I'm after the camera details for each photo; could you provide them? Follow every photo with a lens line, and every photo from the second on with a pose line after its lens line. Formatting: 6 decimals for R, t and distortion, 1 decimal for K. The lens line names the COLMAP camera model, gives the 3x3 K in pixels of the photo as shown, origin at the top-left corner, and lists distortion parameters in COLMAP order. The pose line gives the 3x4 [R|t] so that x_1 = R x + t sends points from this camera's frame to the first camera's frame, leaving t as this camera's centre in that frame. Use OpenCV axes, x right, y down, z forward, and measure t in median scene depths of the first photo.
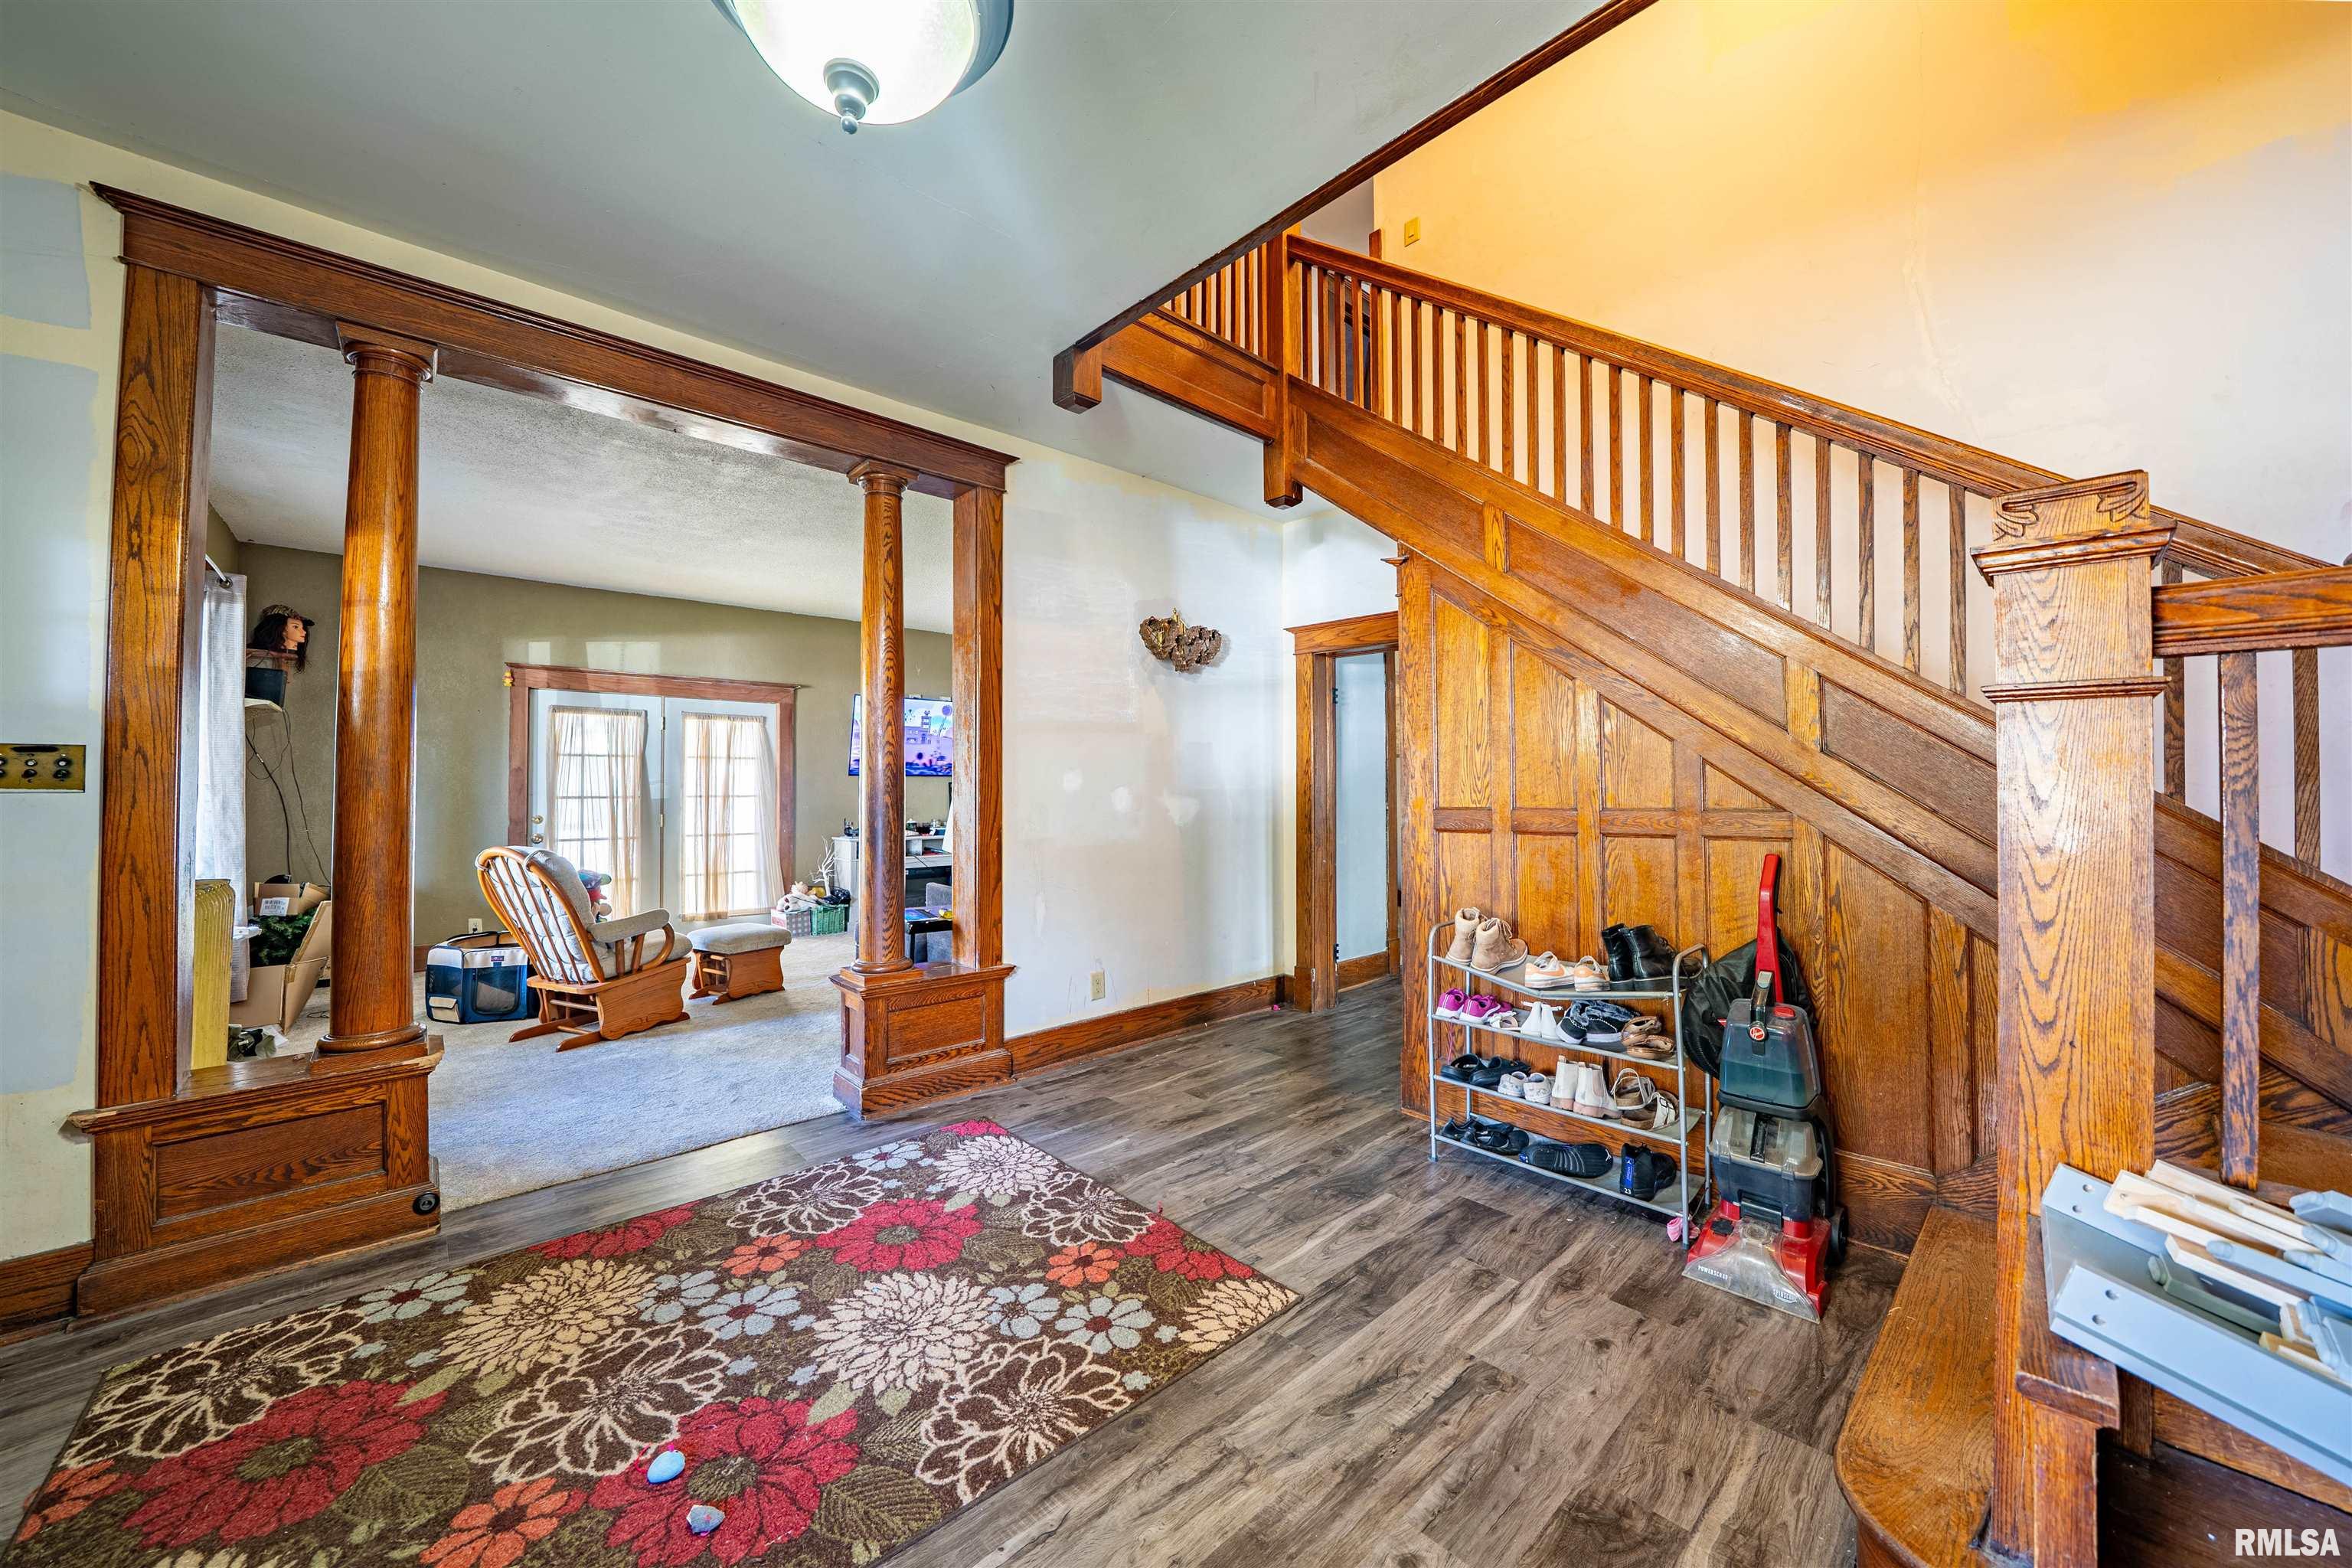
lens RADIAL K [[842.0, 0, 1169.5], [0, 842.0, 776.0], [0, 0, 1]] dist [-0.000710, -0.000054]
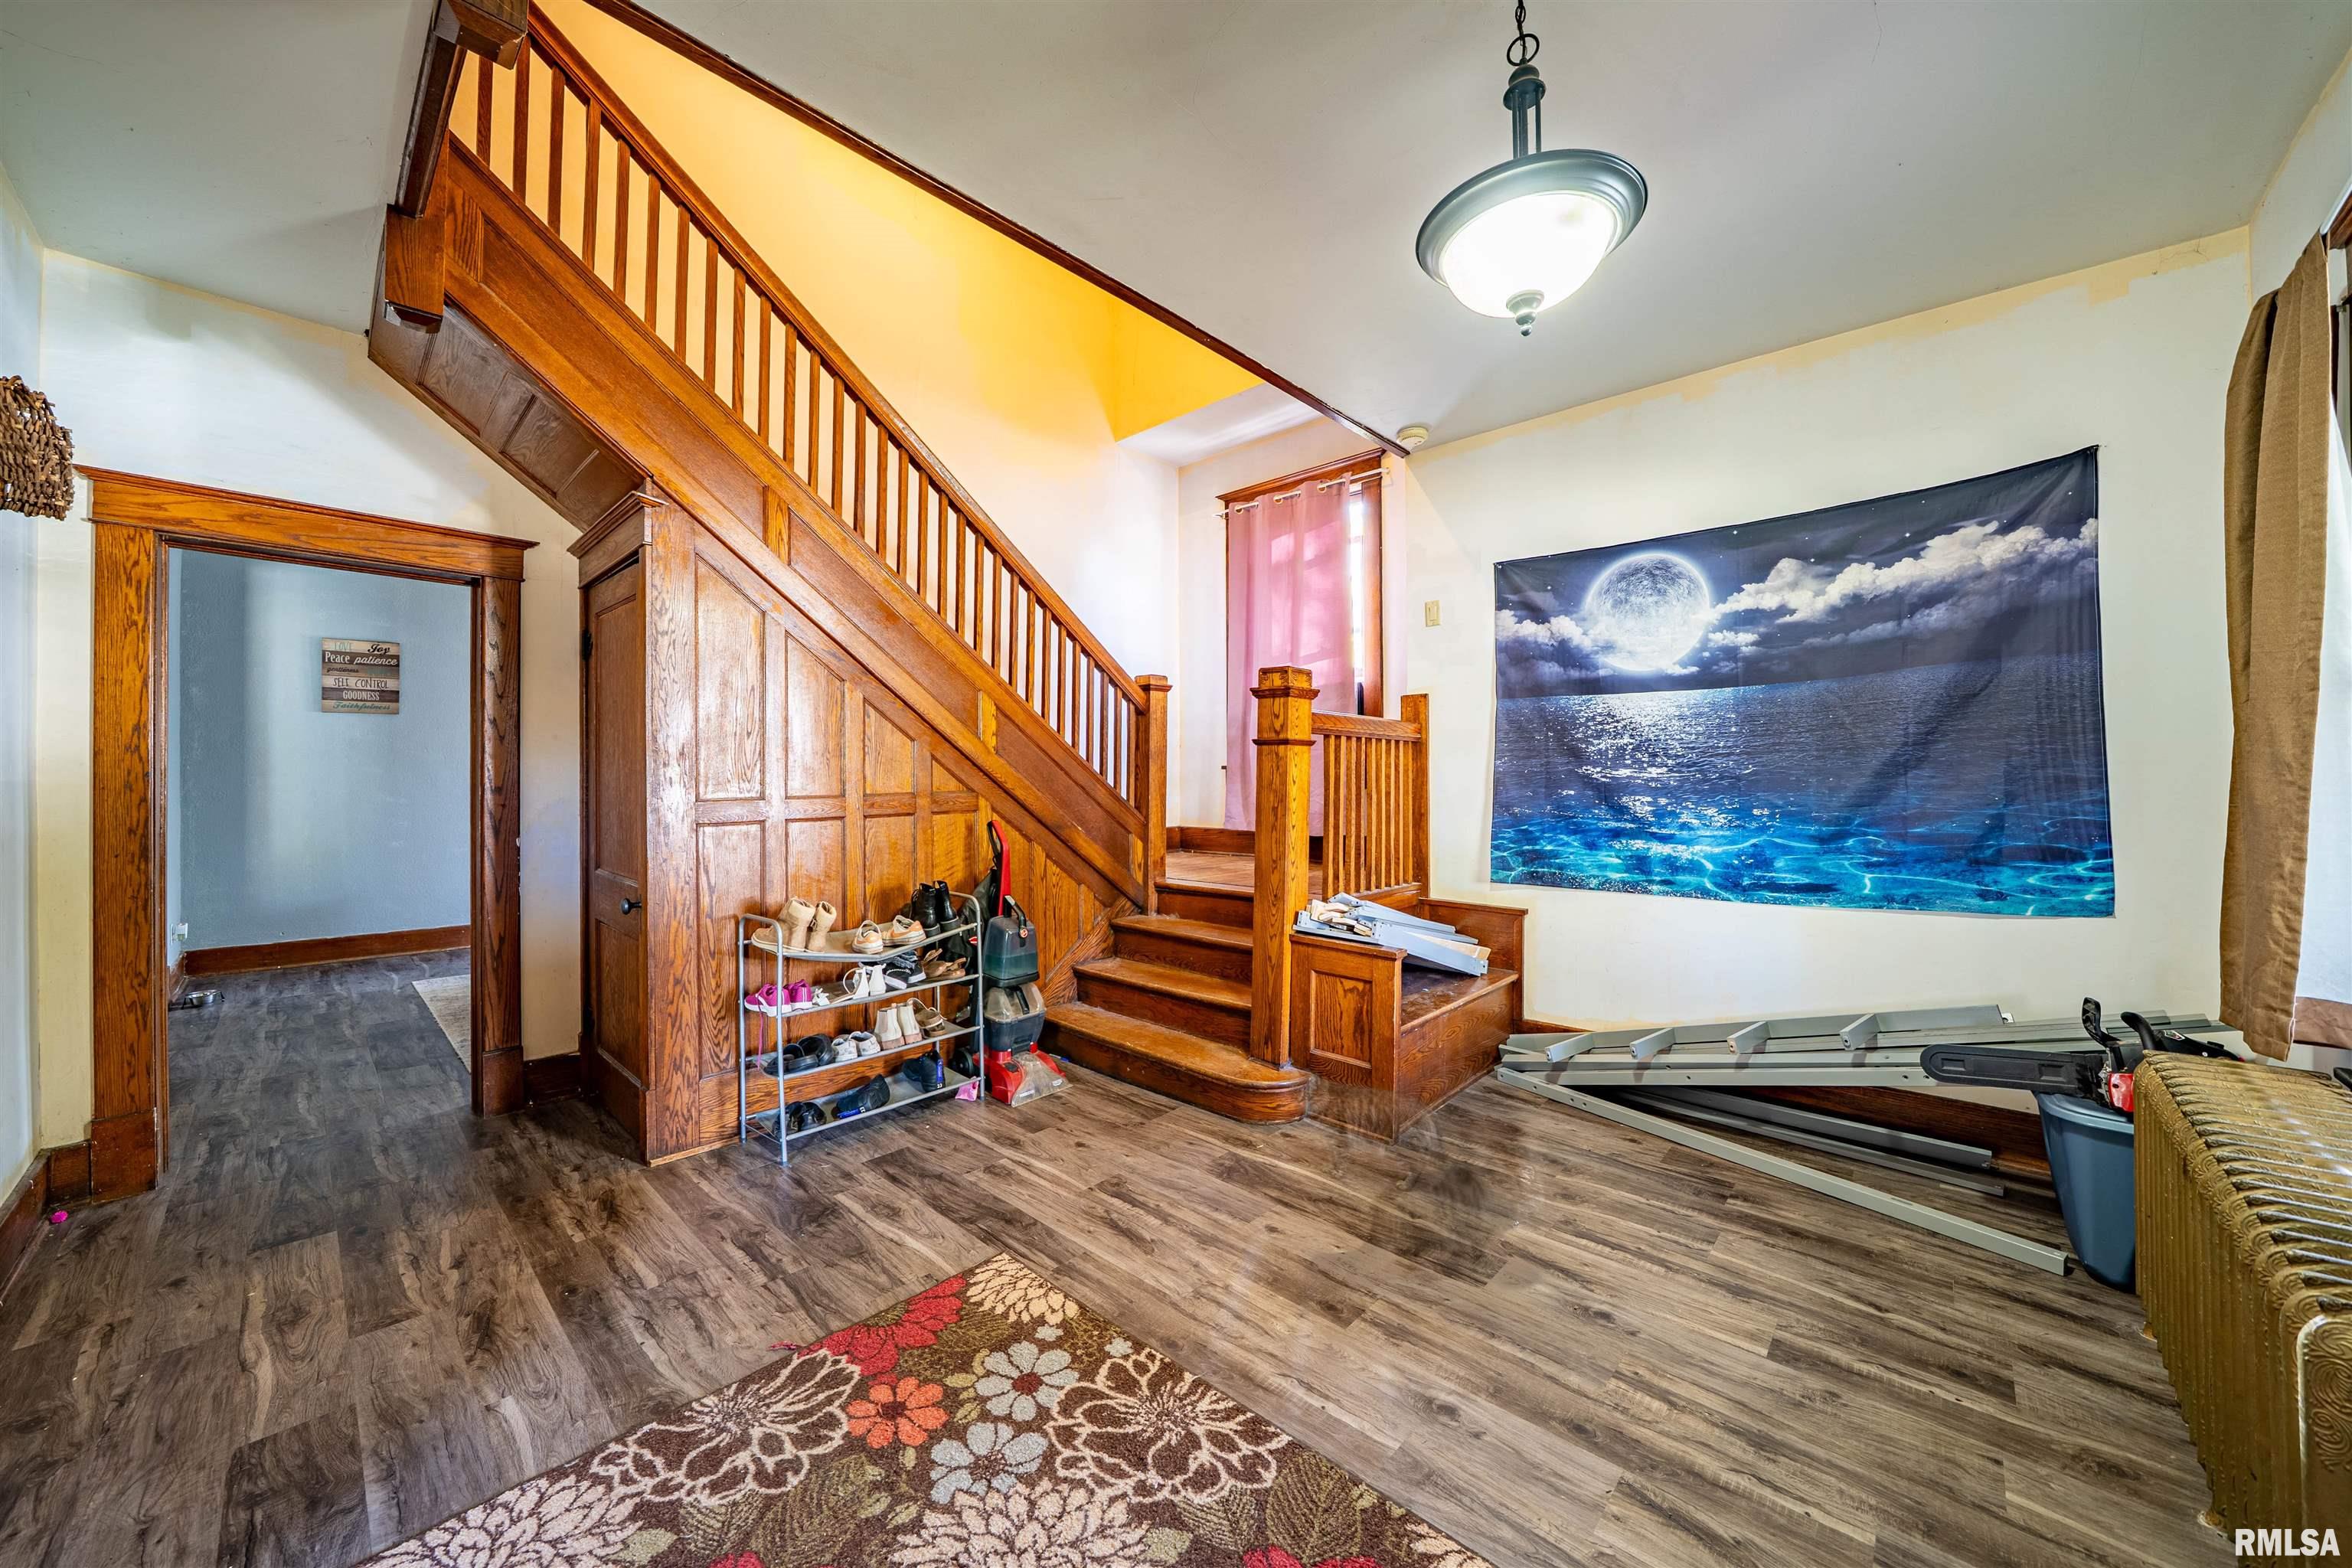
lens RADIAL K [[842.0, 0, 1169.6], [0, 842.0, 787.0], [0, 0, 1]] dist [-0.000710, -0.000054]
pose [[-0.076155, -0.002688, 0.997092, -0.899923], [-0.021690, 0.999764, 0.001038, 0.024258], [-0.996860, -0.021547, -0.076196, 0.867442]]
